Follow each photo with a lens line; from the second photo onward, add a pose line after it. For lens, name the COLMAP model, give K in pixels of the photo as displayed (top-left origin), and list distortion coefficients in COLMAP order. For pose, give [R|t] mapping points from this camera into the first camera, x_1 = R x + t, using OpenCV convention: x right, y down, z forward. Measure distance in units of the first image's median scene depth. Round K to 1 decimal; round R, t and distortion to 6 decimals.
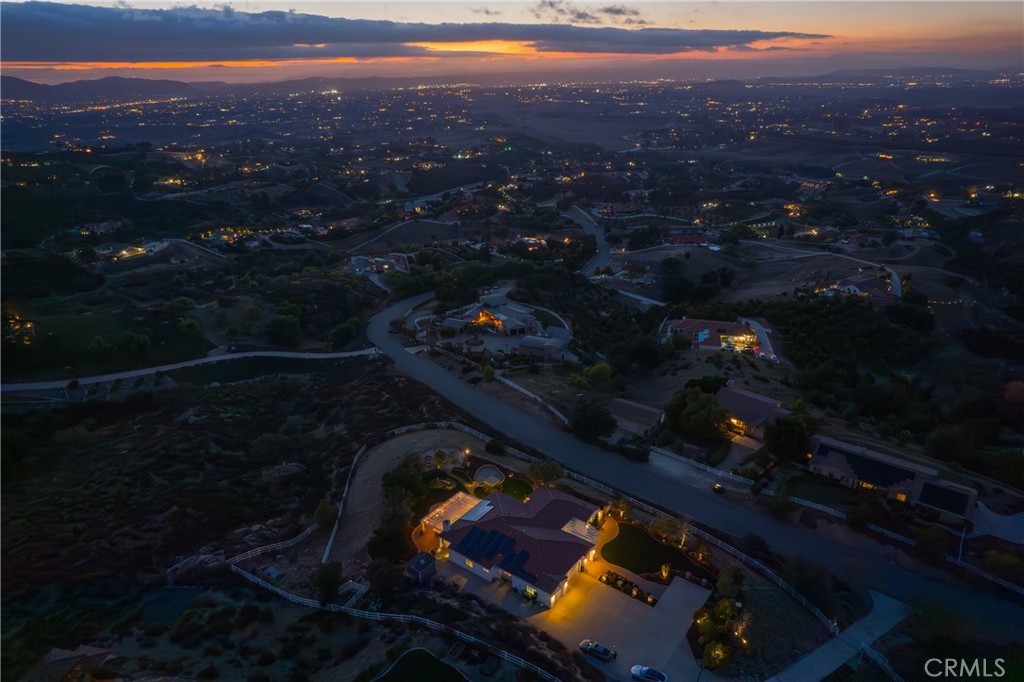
lens RADIAL K [[654.1, 0, 508.1], [0, 654.1, 343.1], [0, 0, 1]] dist [-0.069309, 0.059476]
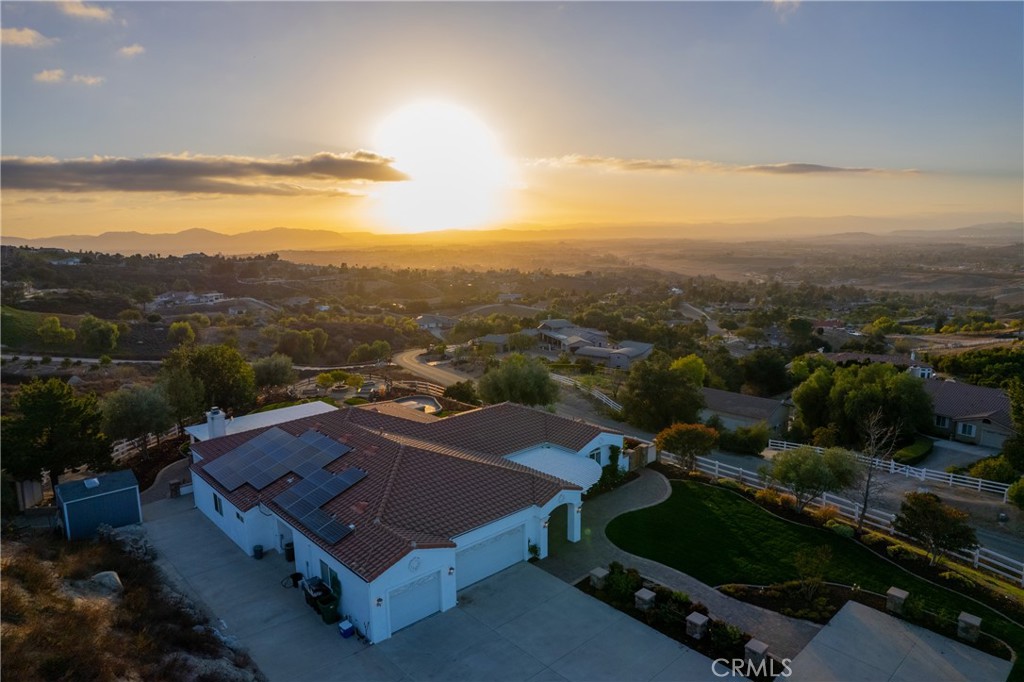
lens RADIAL K [[654.1, 0, 509.4], [0, 654.1, 346.7], [0, 0, 1]] dist [-0.069309, 0.059476]
pose [[0.983357, 0.034752, -0.178331, 0.068979], [-0.071906, 0.975834, -0.206341, 0.139718], [0.166851, 0.215730, 0.962092, 0.295809]]
